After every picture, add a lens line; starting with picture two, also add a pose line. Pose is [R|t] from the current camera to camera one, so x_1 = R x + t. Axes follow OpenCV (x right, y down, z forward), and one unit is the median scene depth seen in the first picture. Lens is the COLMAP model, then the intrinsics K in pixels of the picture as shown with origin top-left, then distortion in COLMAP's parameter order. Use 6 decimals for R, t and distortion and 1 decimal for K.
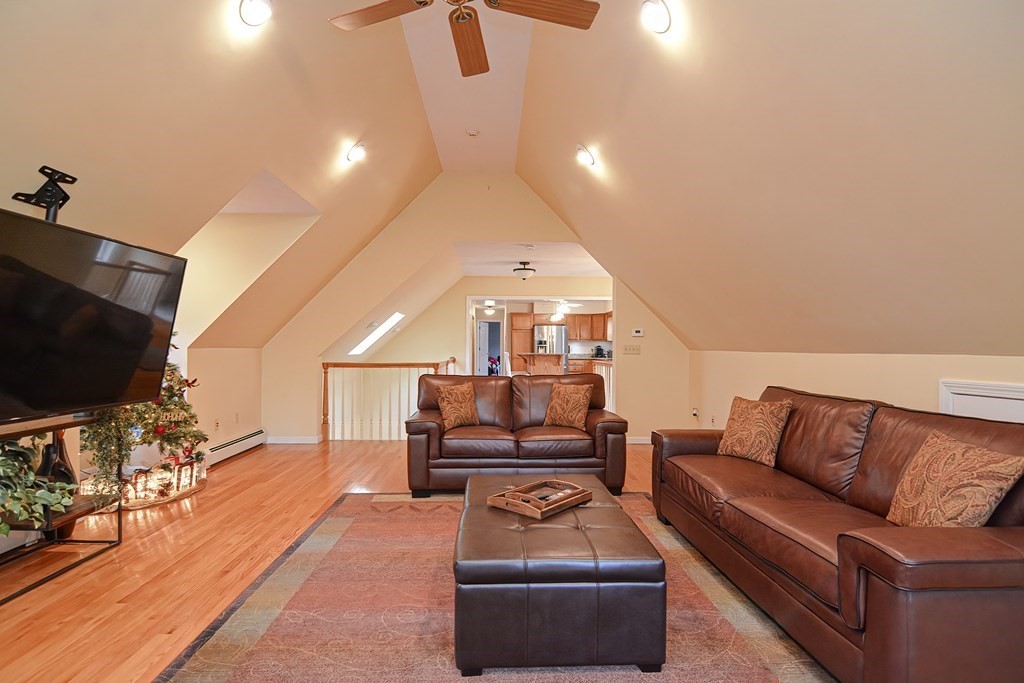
lens RADIAL K [[501.3, 0, 510.7], [0, 501.3, 341.3], [0, 0, 1]] dist [-0.007070, -0.002104]
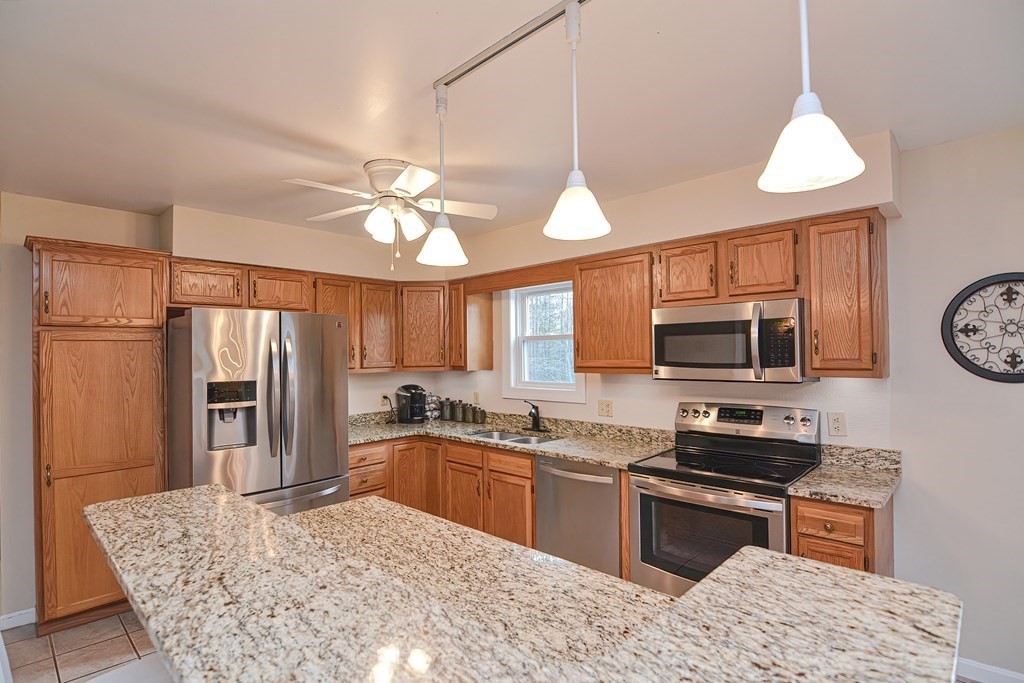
lens RADIAL K [[501.3, 0, 514.0], [0, 501.3, 344.0], [0, 0, 1]] dist [-0.007070, -0.002104]
pose [[0.714278, 0.000946, 0.699861, 0.002516], [0.013984, 0.999780, -0.015623, -0.011347], [-0.699722, 0.020946, 0.714108, 0.748290]]
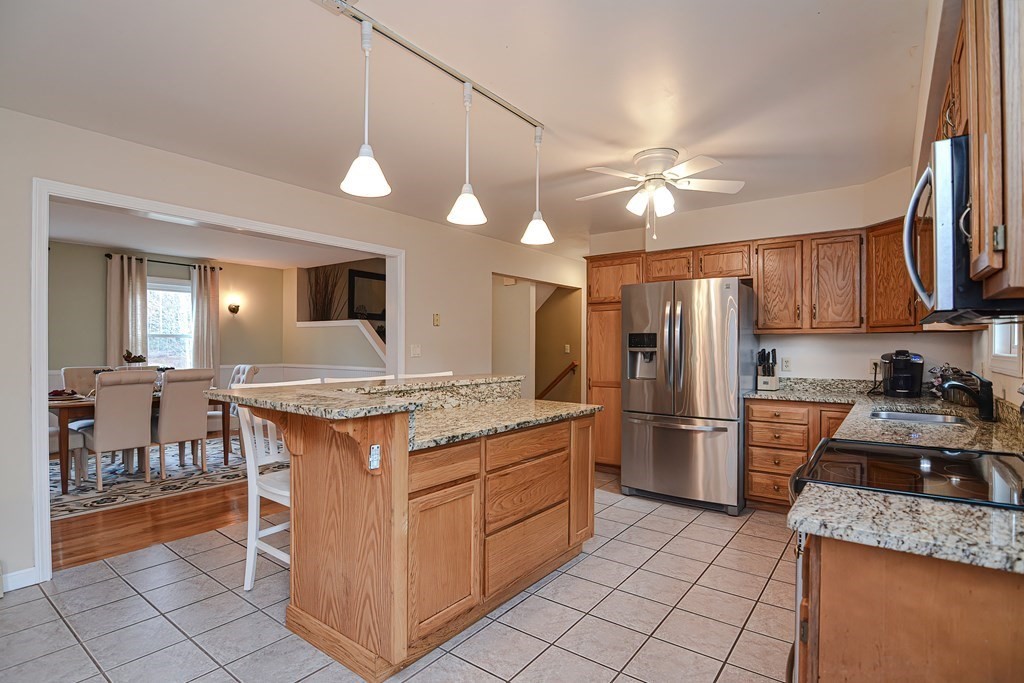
lens RADIAL K [[501.3, 0, 509.3], [0, 501.3, 343.3], [0, 0, 1]] dist [-0.007070, -0.002104]
pose [[0.775606, -0.001940, -0.631214, 0.184003], [0.000745, 0.999997, -0.002158, 0.005347], [0.631217, 0.001203, 0.775605, 0.696487]]
